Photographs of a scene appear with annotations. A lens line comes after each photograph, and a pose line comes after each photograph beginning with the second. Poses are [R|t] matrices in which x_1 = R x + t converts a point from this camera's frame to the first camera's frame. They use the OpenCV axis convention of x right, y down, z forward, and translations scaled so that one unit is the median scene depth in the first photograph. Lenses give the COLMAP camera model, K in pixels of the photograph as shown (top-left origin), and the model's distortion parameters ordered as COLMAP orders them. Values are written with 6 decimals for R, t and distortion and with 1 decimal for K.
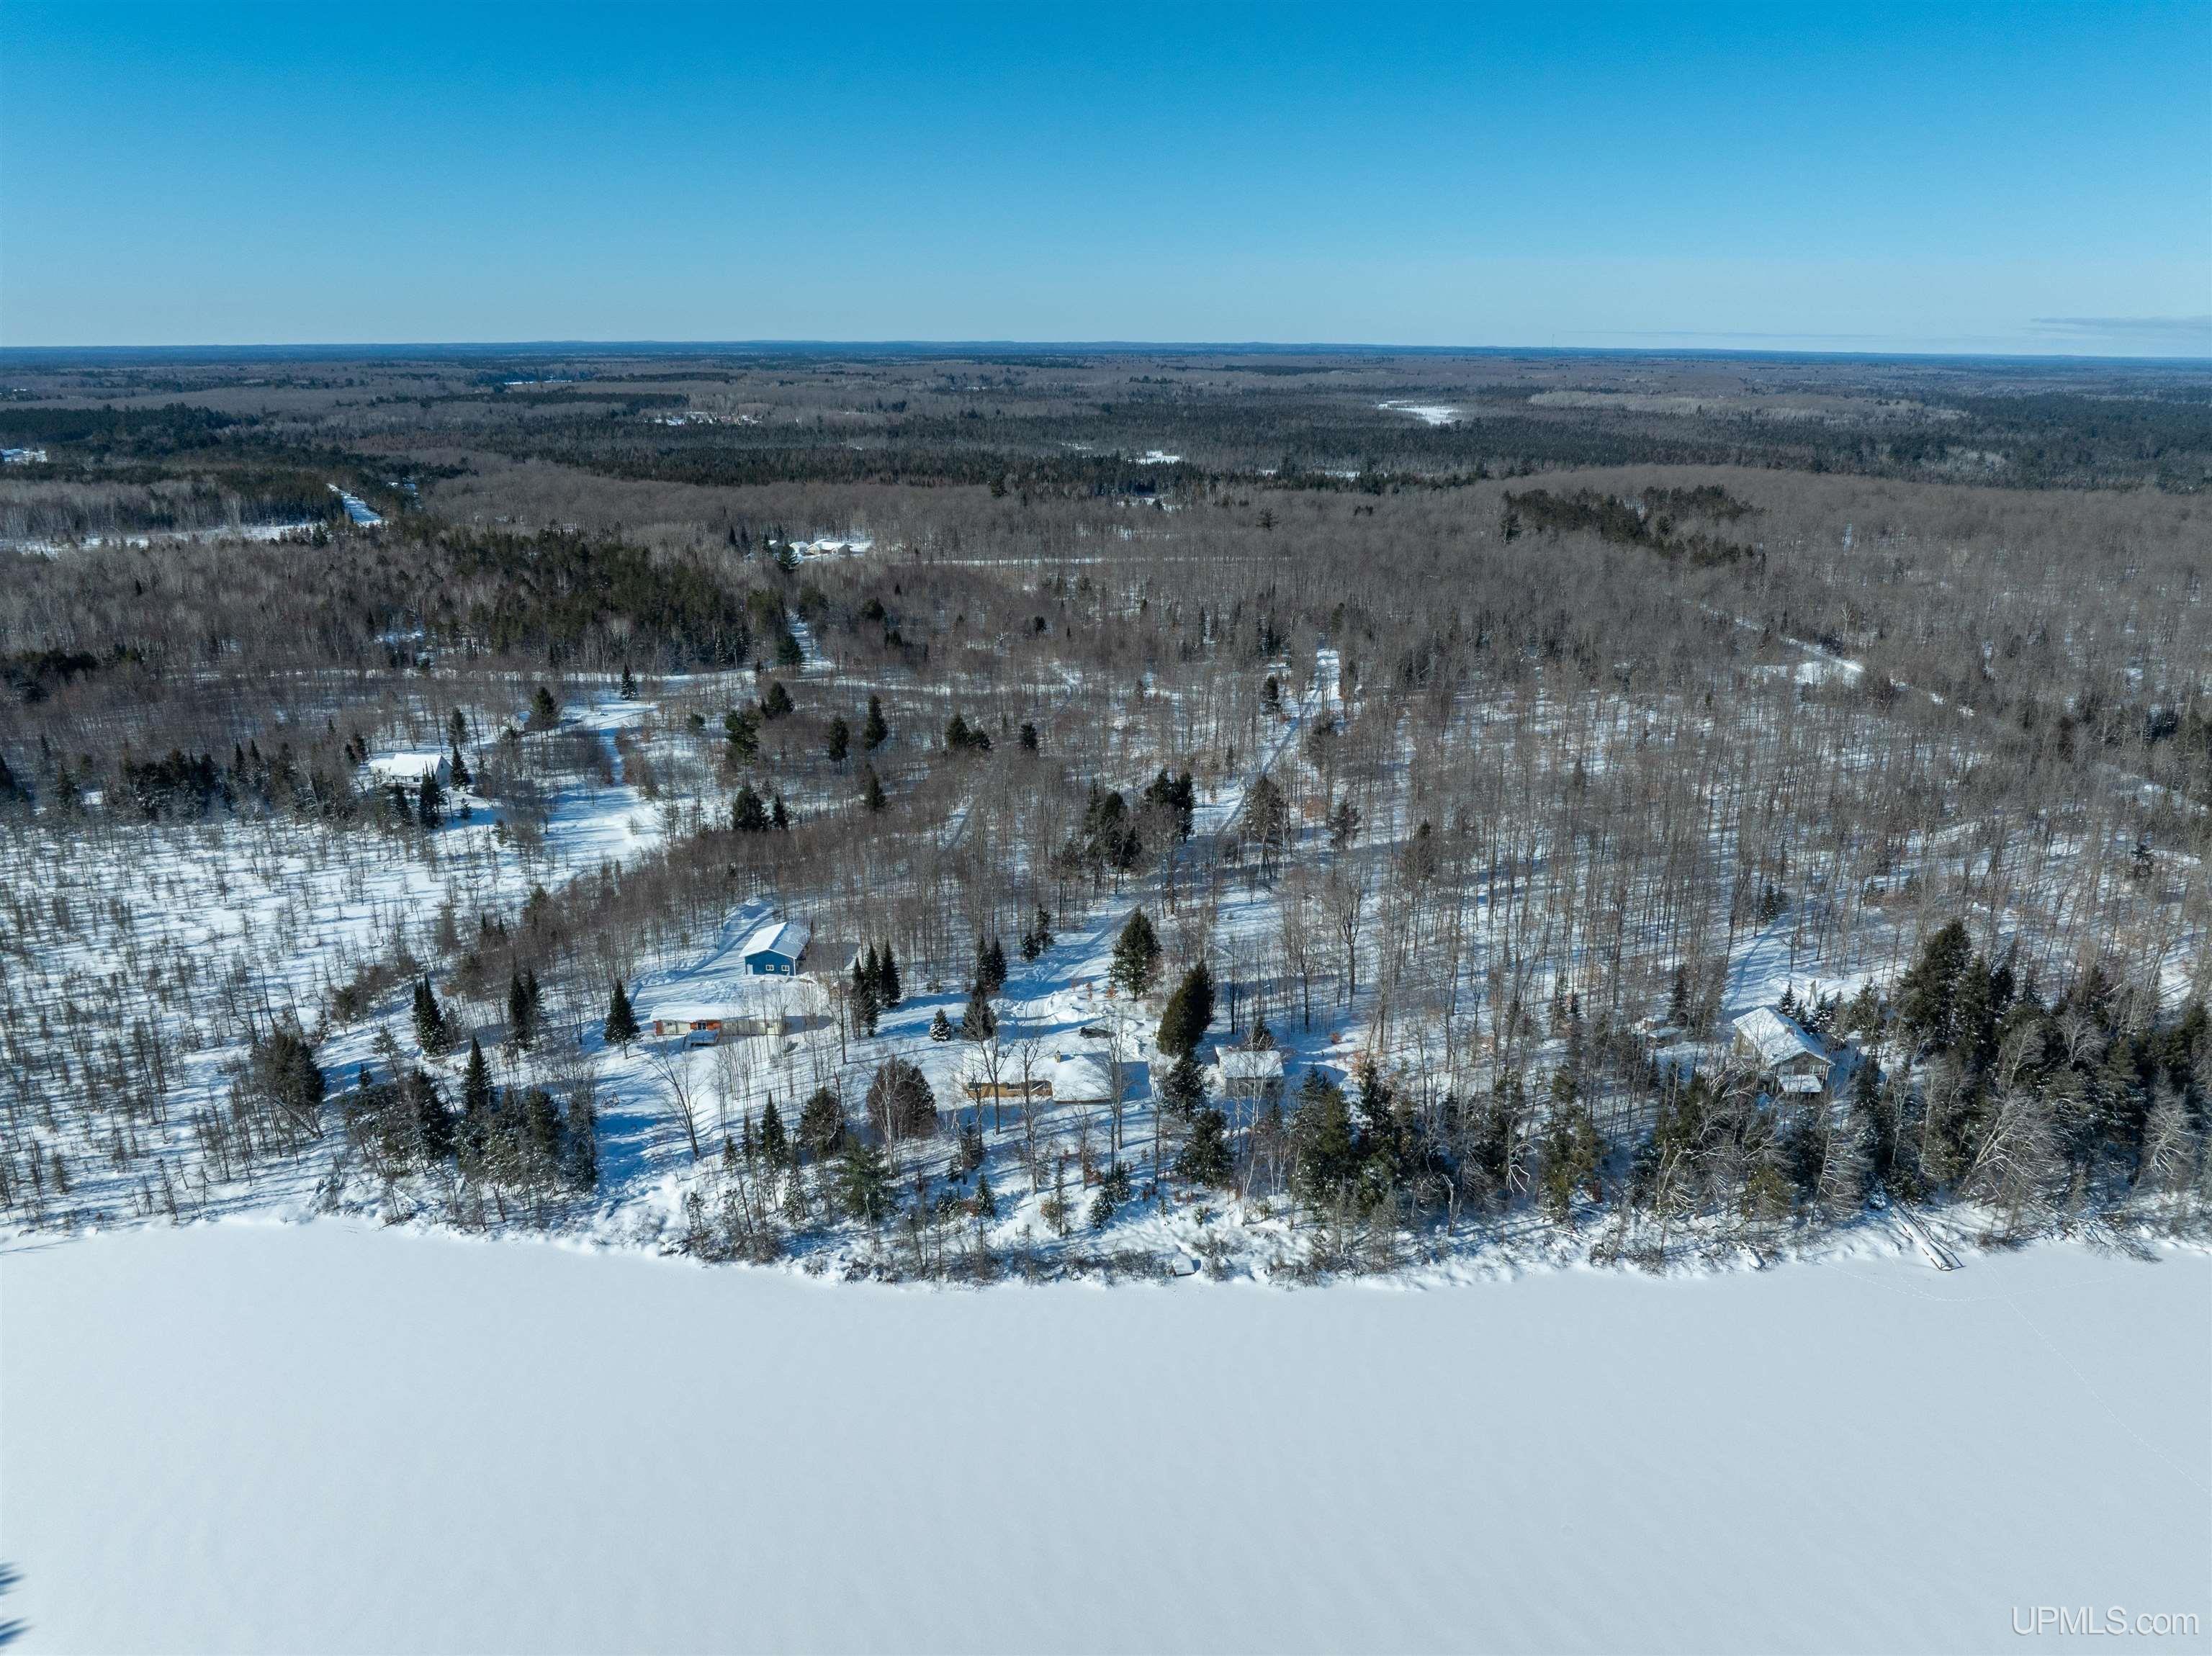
lens RADIAL K [[1553.6, 0, 1118.1], [0, 1553.6, 822.3], [0, 0, 1]] dist [-0.034027, -0.004196]
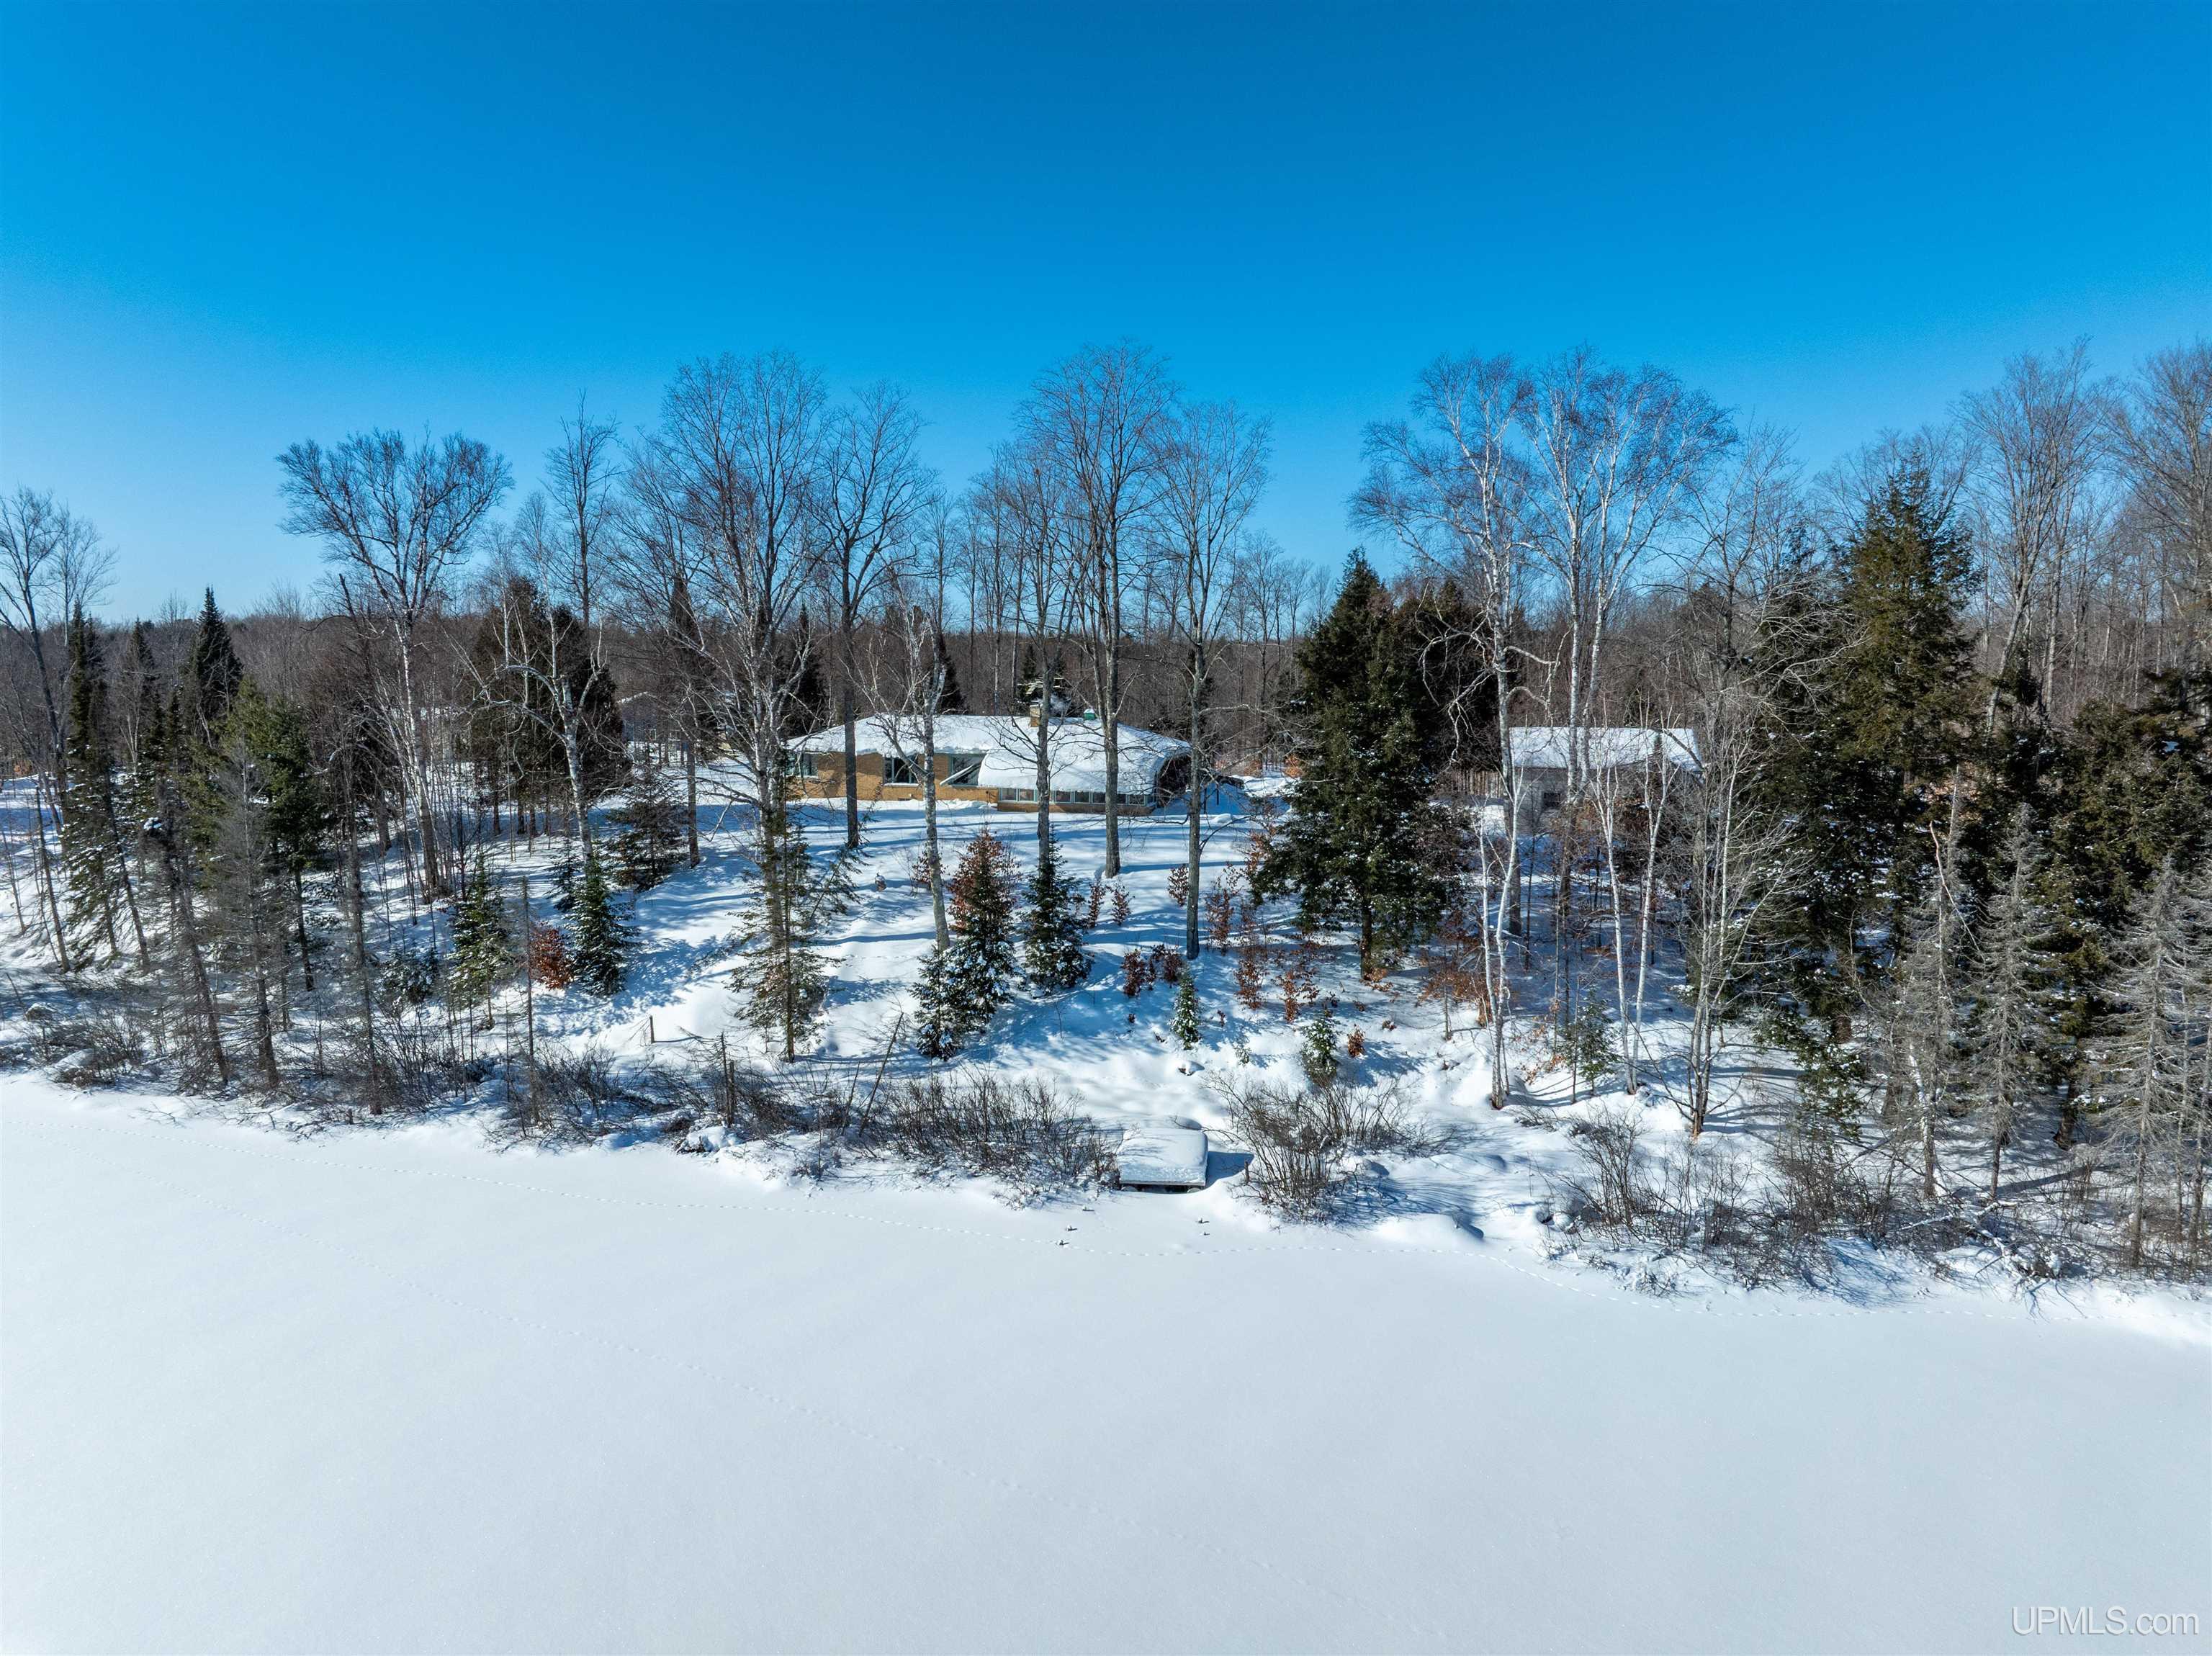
lens RADIAL K [[1553.6, 0, 1118.1], [0, 1553.6, 822.3], [0, 0, 1]] dist [-0.034027, -0.004196]
pose [[0.955671, 0.029744, -0.292930, 0.048675], [-0.091222, 0.975842, -0.198520, 0.139428], [0.279949, 0.216441, 0.935298, 0.382949]]
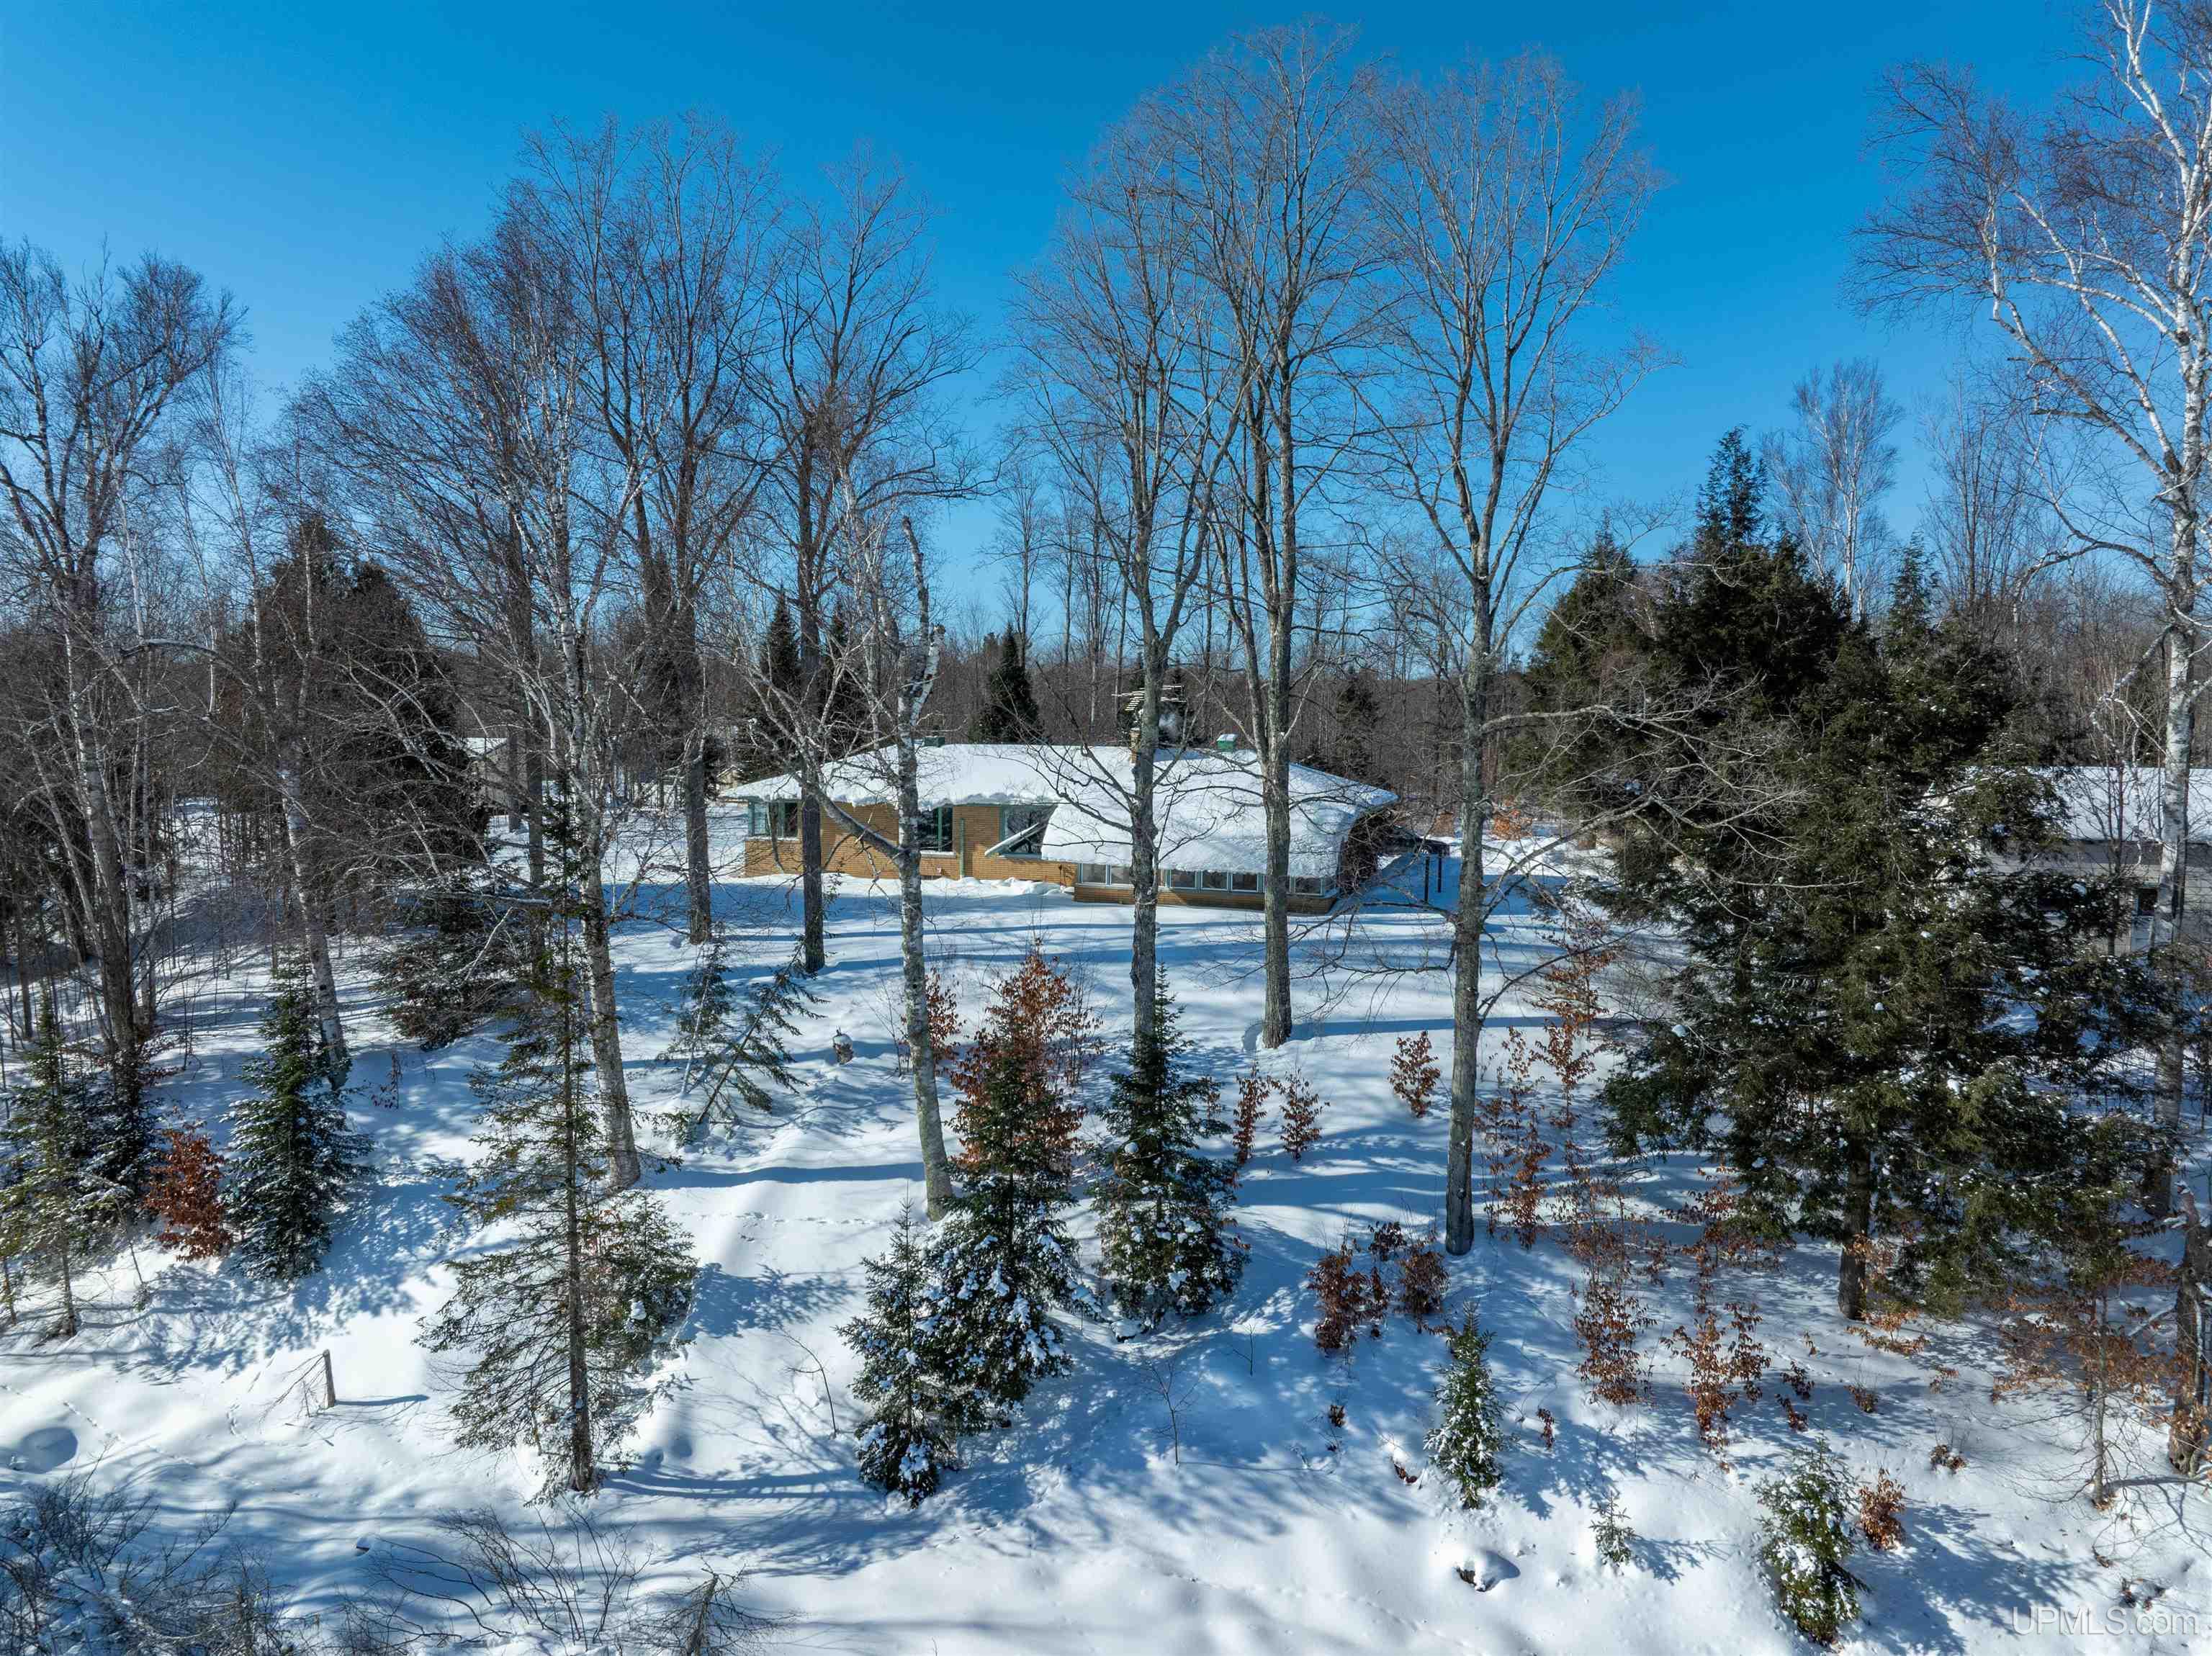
lens RADIAL K [[1562.2, 0, 1114.9], [0, 1562.2, 820.8], [0, 0, 1]] dist [-0.069910, 0.042303]
pose [[0.930000, 0.027283, -0.366545, 0.023286], [-0.114714, 0.968974, -0.218929, 0.120531], [0.349200, 0.245652, 0.904276, 0.452854]]
